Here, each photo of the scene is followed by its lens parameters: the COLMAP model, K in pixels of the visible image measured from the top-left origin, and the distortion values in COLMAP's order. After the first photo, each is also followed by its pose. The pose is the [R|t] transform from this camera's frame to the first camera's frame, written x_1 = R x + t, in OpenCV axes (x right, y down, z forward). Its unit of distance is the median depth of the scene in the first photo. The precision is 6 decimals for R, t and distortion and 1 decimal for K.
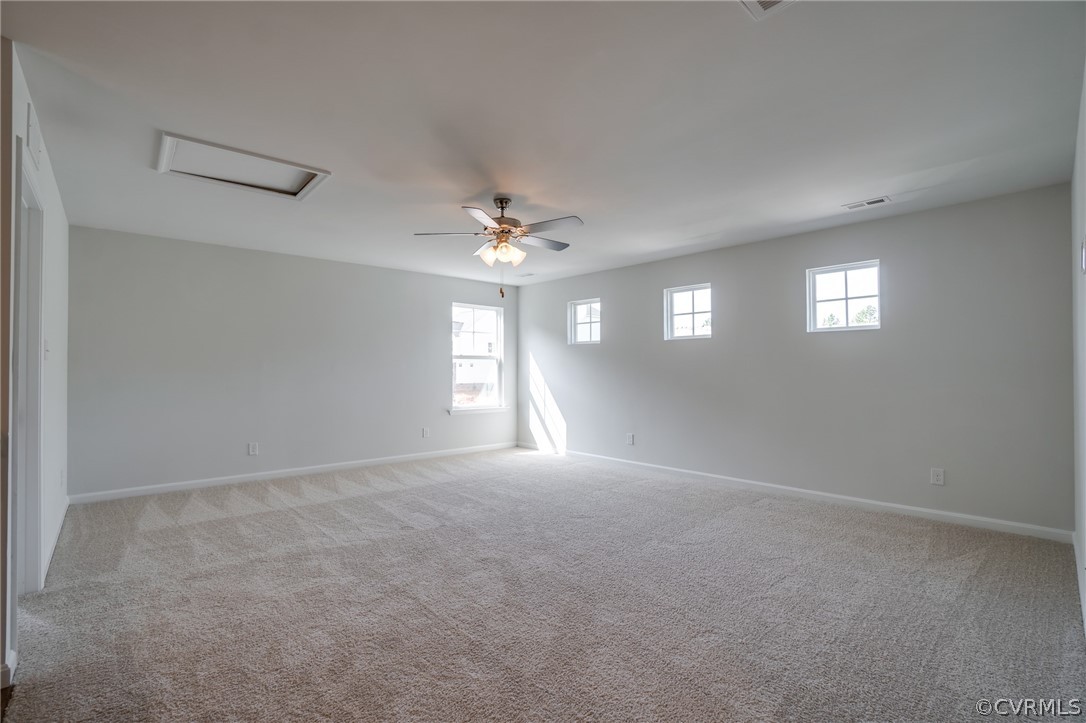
lens RADIAL K [[484.3, 0, 535.1], [0, 484.3, 364.8], [0, 0, 1]] dist [-0.064621, 0.022676]
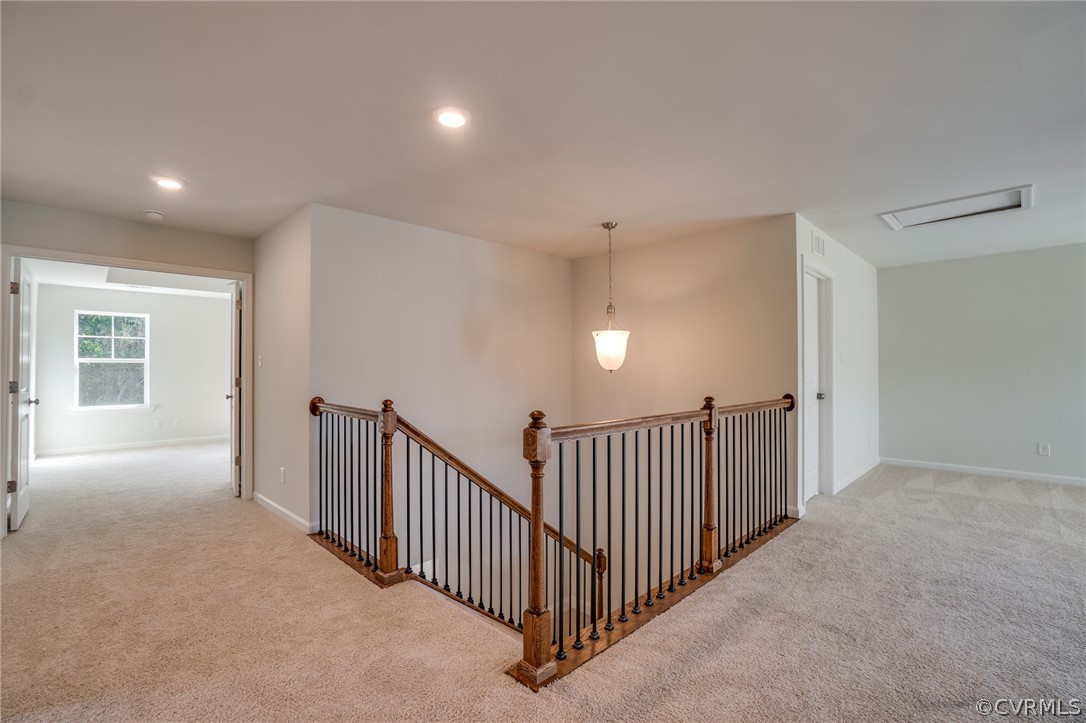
lens RADIAL K [[484.3, 0, 535.1], [0, 484.3, 364.8], [0, 0, 1]] dist [-0.064621, 0.022676]
pose [[0.030281, -0.013472, -0.999451, 0.682702], [0.013924, 0.999818, -0.013055, -0.002412], [0.999444, -0.013521, 0.030463, -0.183709]]
